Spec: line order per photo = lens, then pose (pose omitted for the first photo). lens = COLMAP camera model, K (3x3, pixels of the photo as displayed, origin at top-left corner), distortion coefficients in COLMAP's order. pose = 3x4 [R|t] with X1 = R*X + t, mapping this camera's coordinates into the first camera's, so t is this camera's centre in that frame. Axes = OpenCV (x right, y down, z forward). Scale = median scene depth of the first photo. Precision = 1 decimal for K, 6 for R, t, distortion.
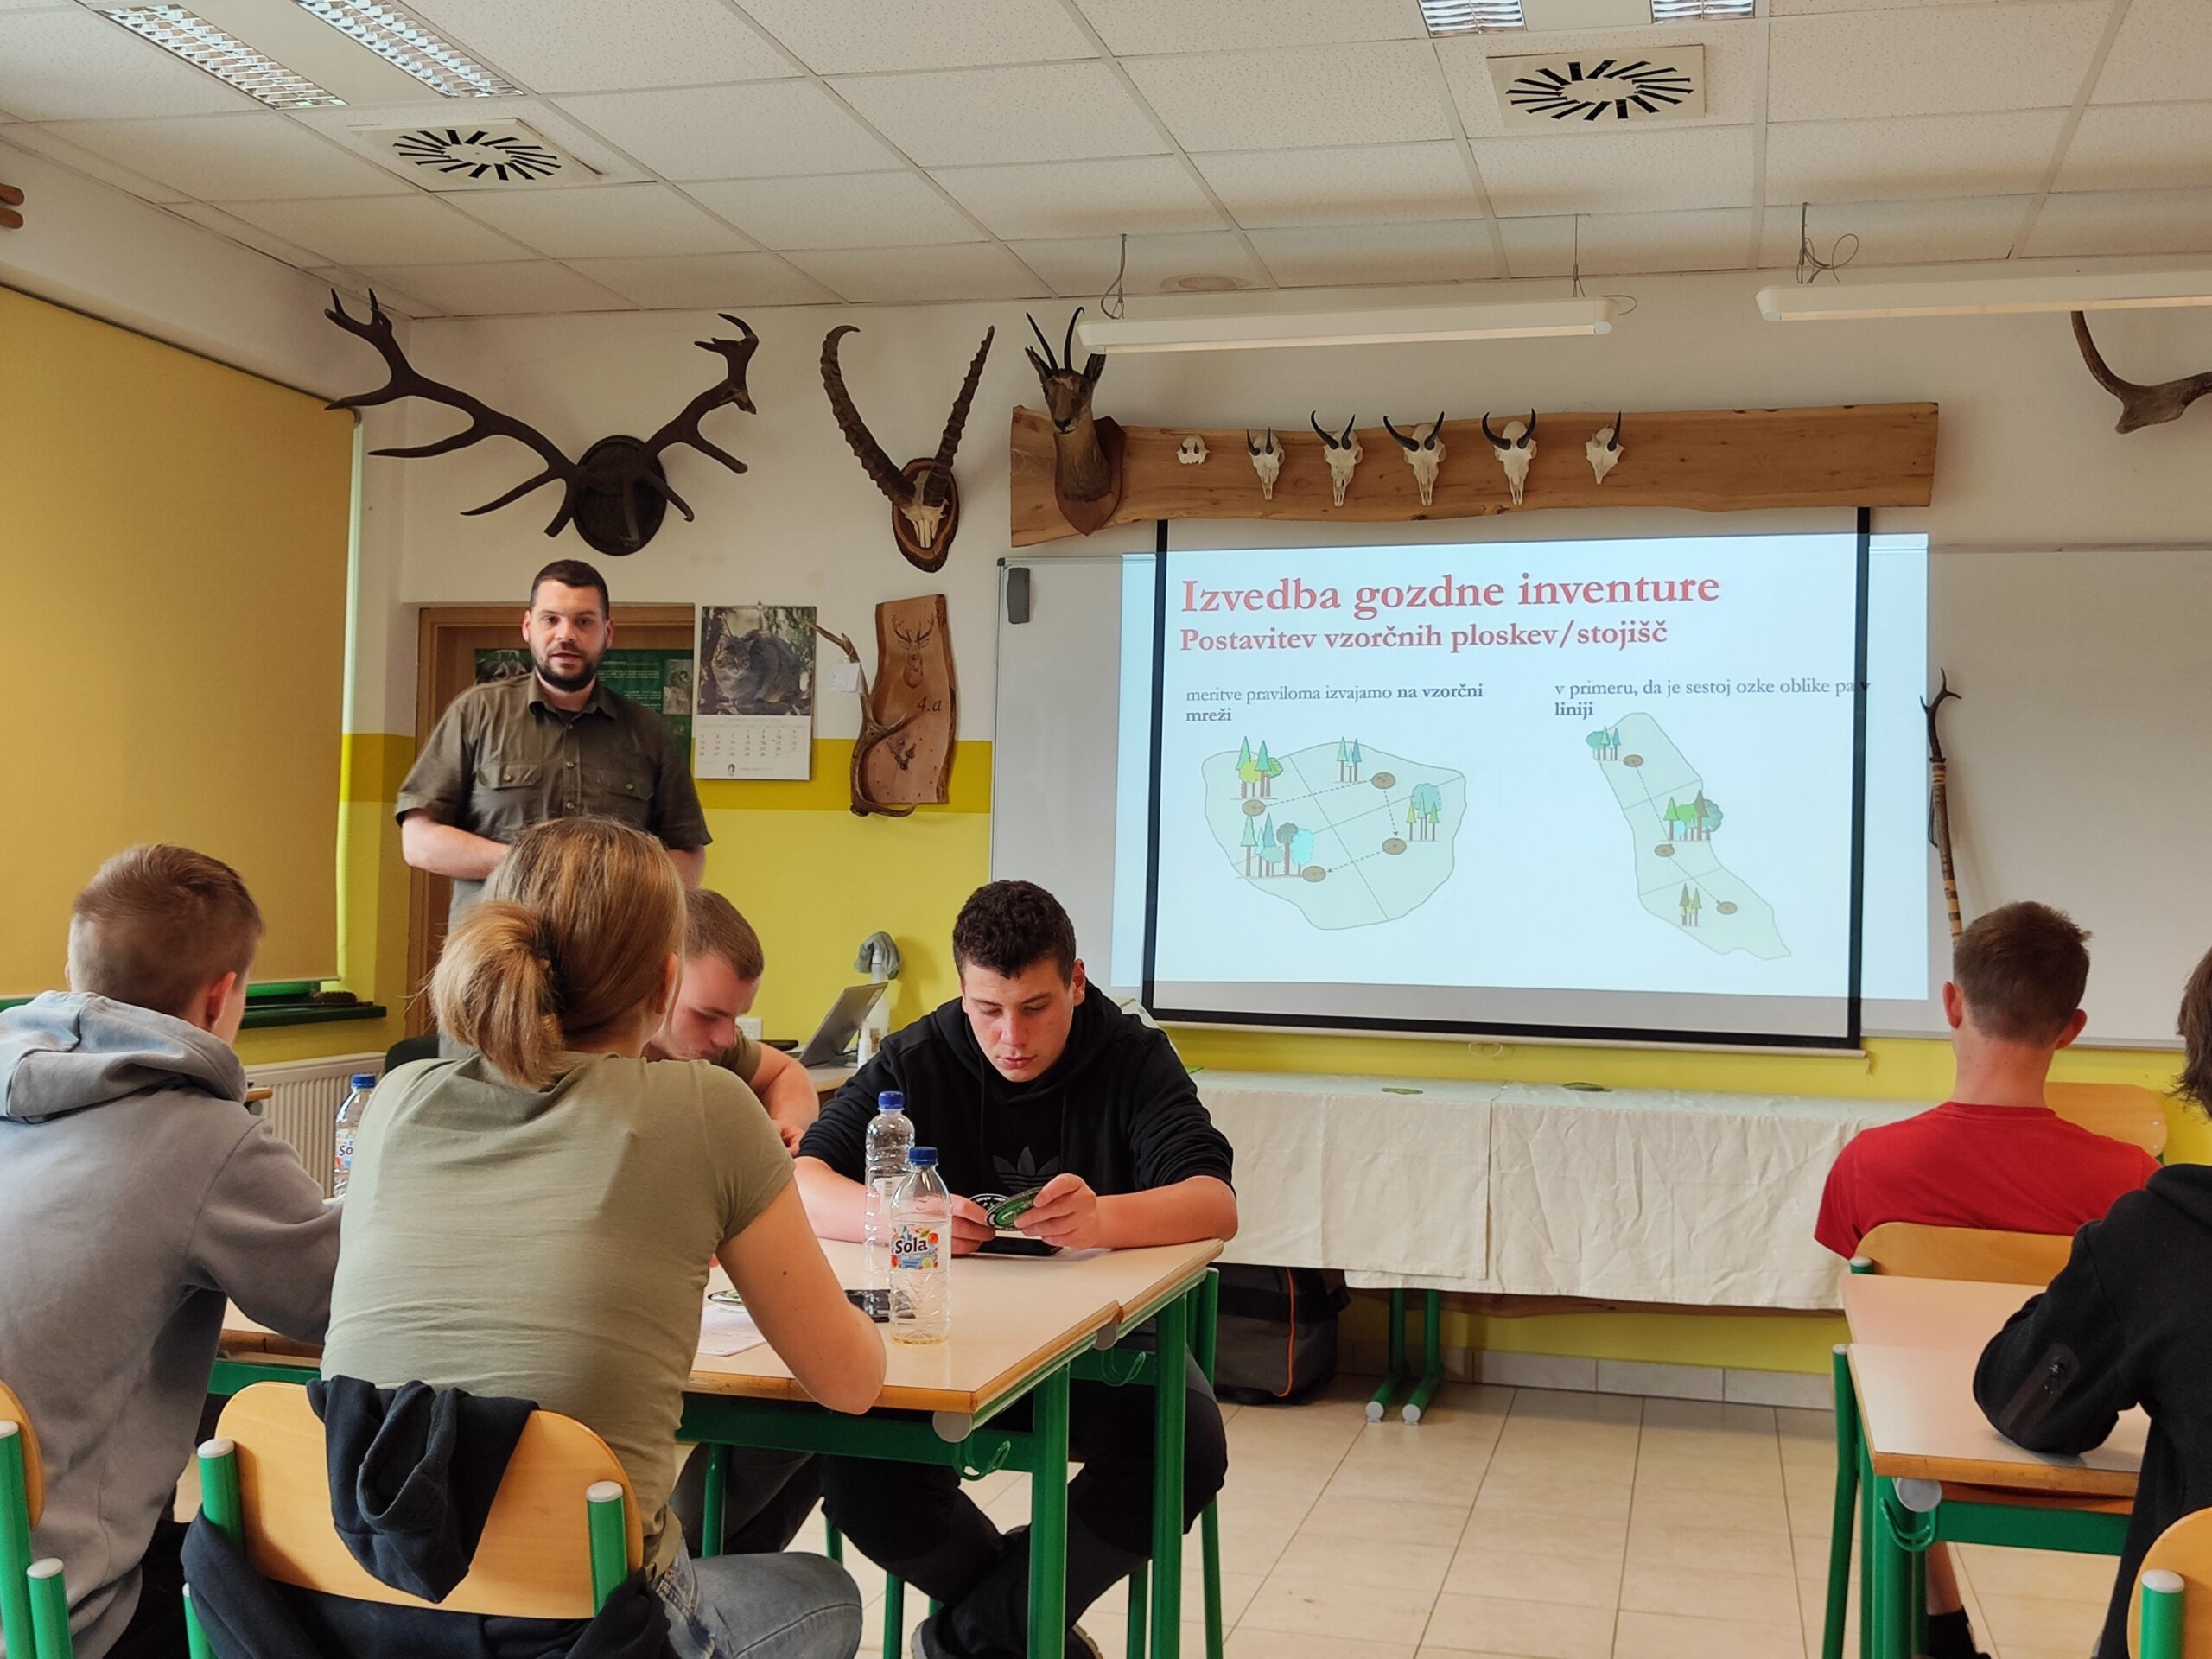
lens RADIAL K [[2370.2, 0, 1106.3], [0, 2370.2, 816.0], [0, 0, 1]] dist [0.165477, -0.716019]
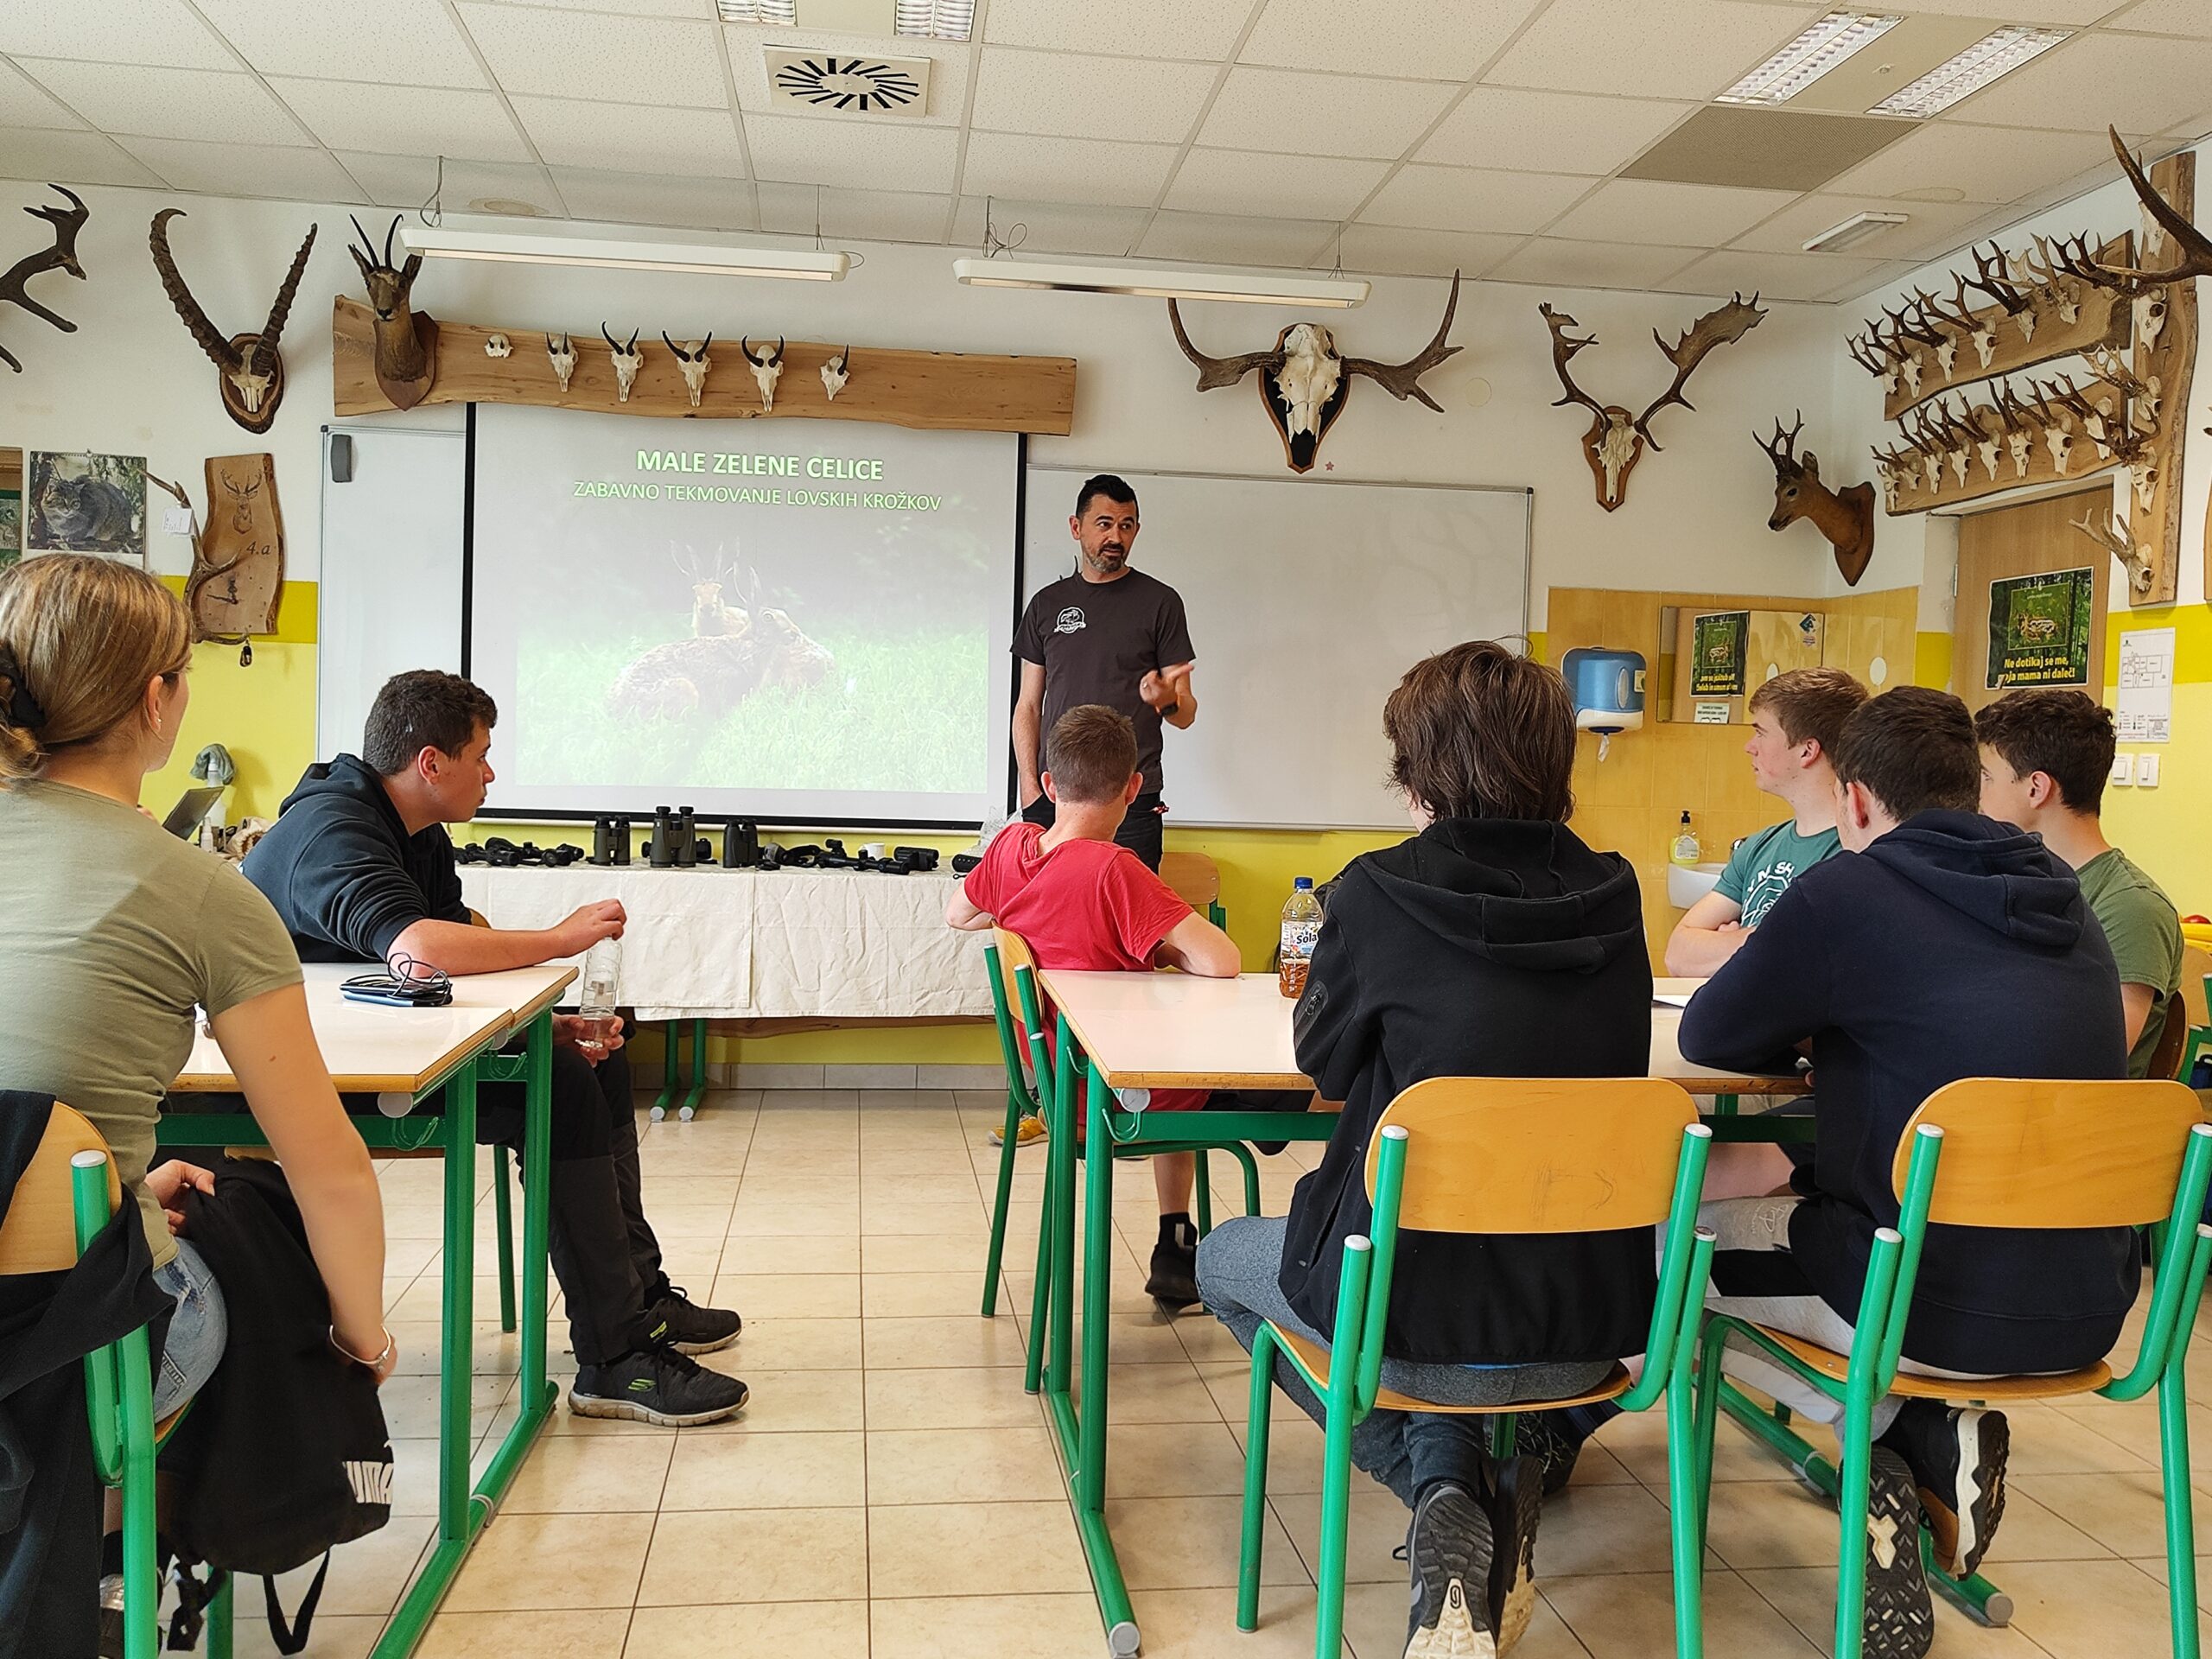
lens RADIAL K [[1842.1, 0, 1111.5], [0, 1842.1, 825.2], [0, 0, 1]] dist [0.012326, -0.009296]
pose [[0.926608, -0.010365, 0.375885, -0.029873], [-0.019130, 0.997026, 0.074649, 0.012952], [-0.375541, -0.076361, 0.923655, -0.000851]]
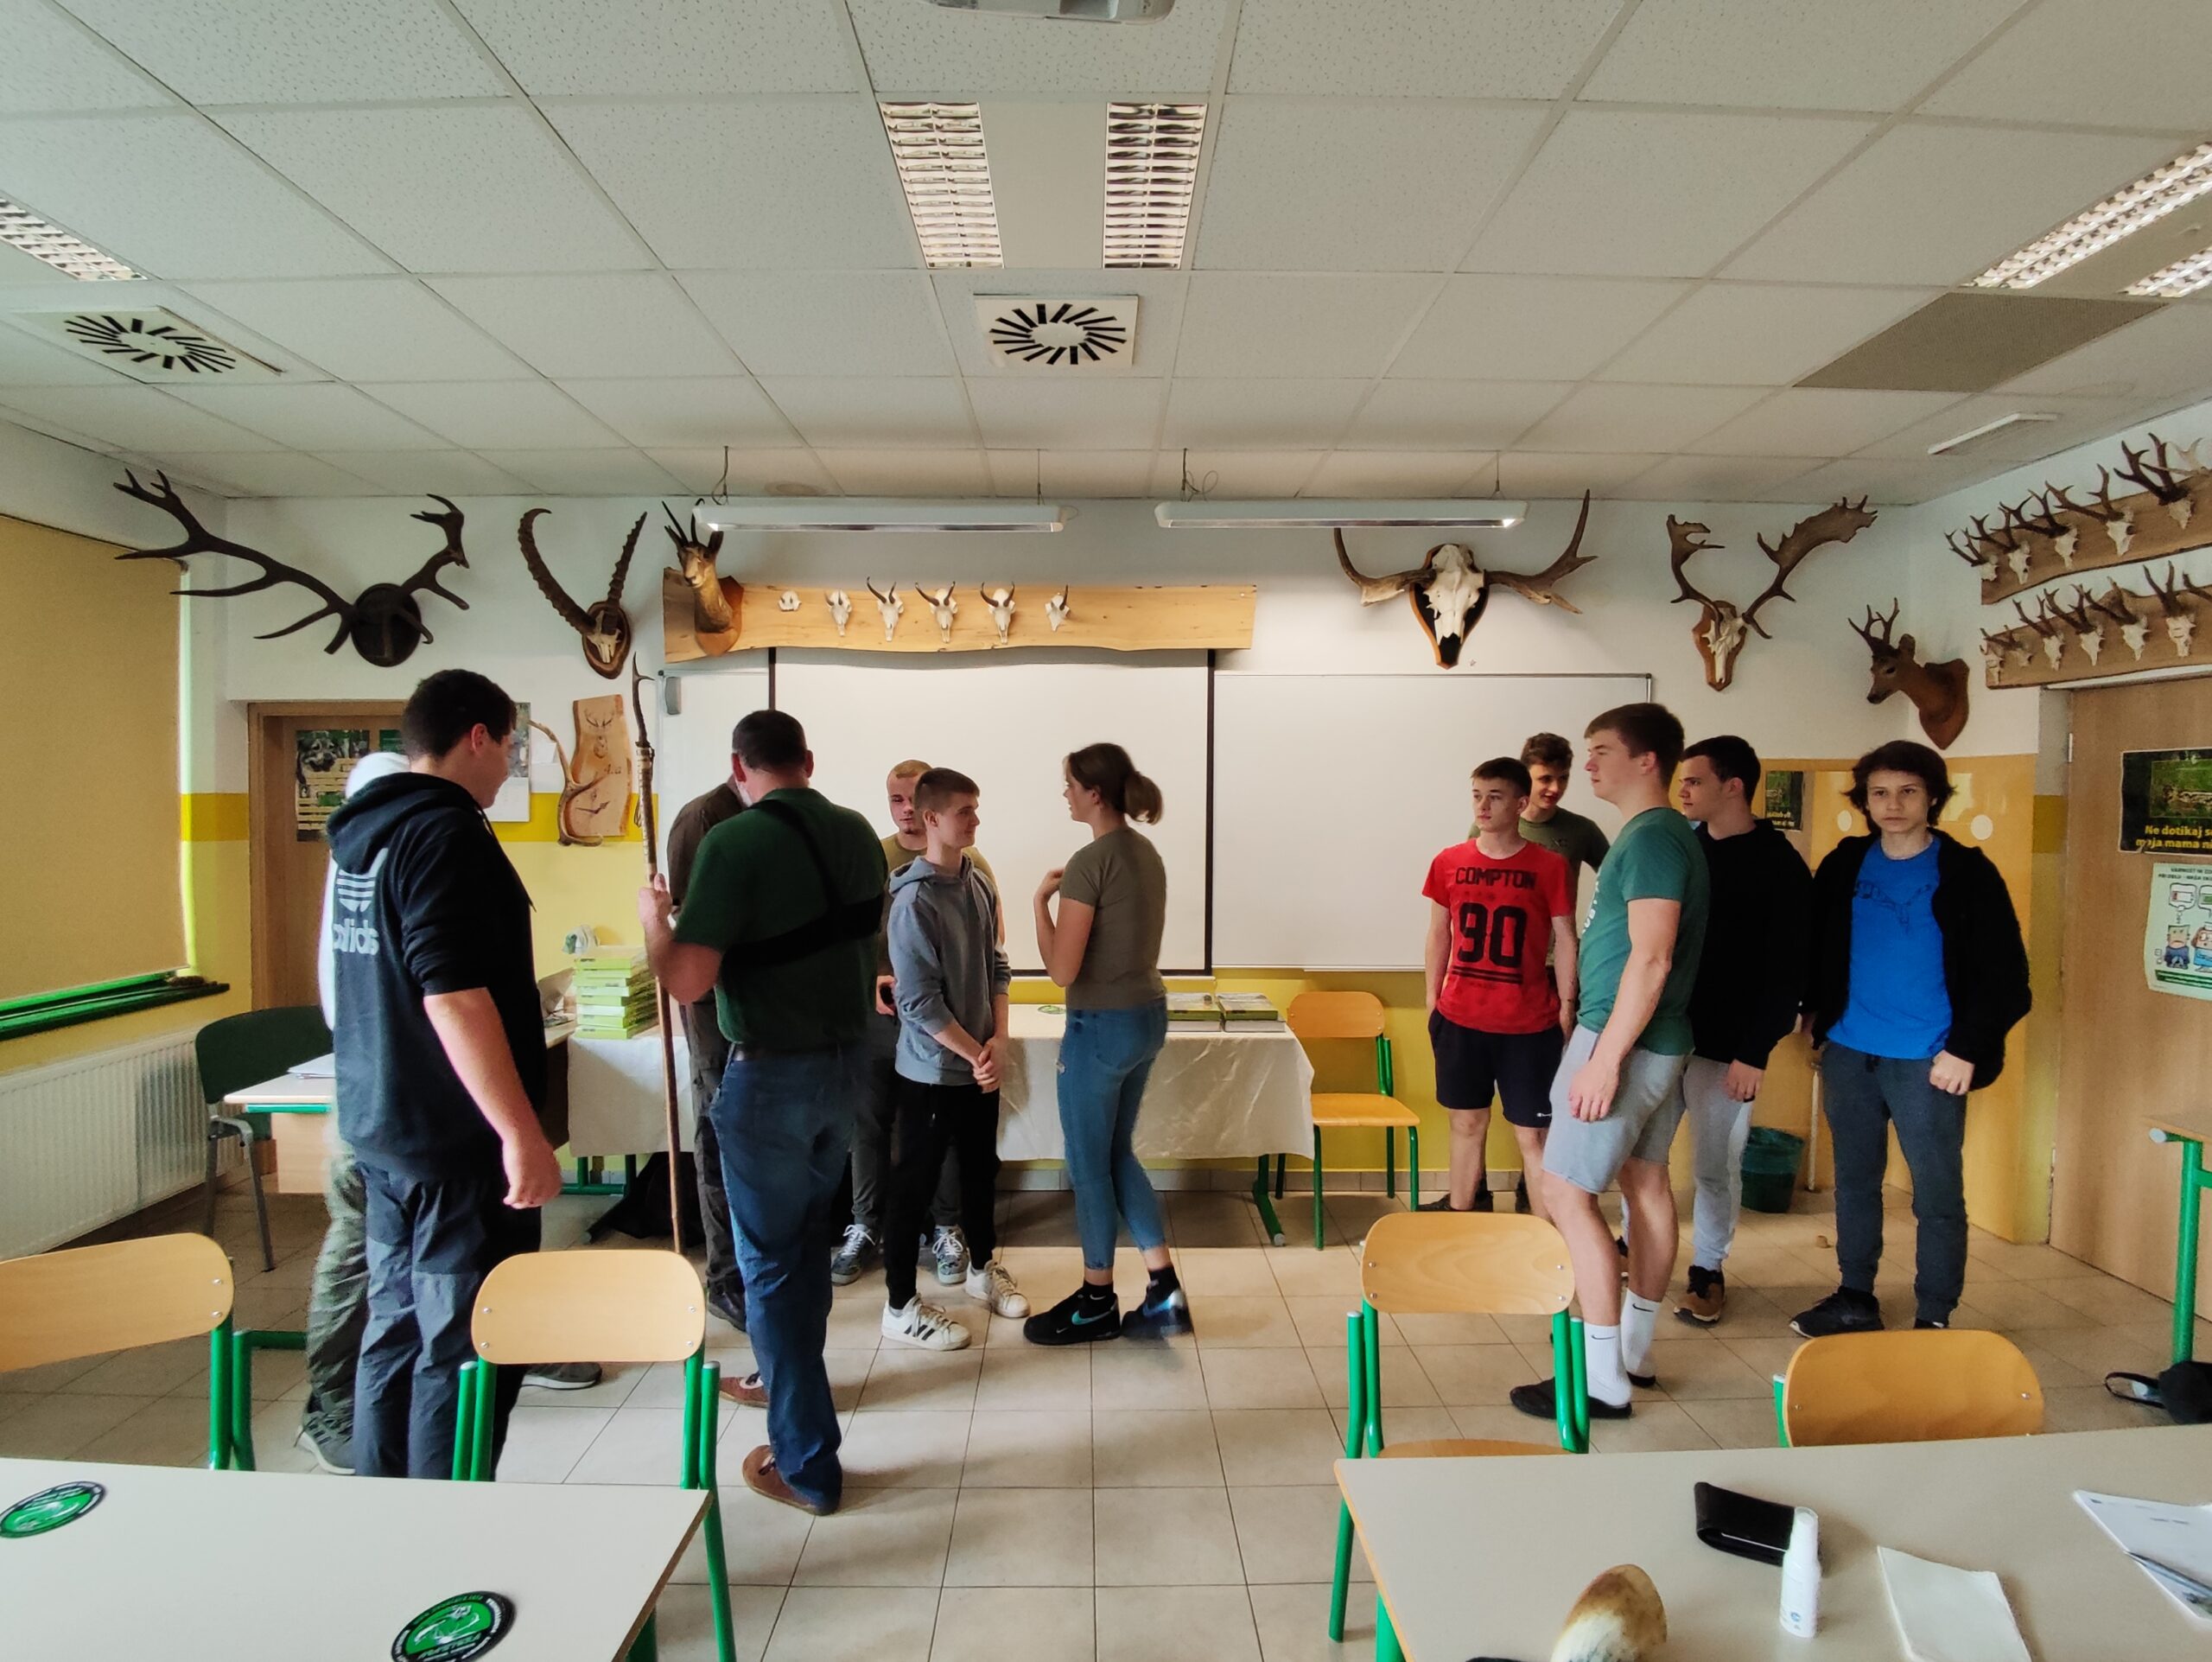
lens RADIAL K [[1040.8, 0, 1092.9], [0, 1040.8, 833.6], [0, 0, 1]] dist [-0.036721, 0.001736]
pose [[0.967086, -0.029444, 0.252741, 0.052584], [0.013378, 0.997792, 0.065054, -0.046651], [-0.254099, -0.059532, 0.965344, 0.313775]]
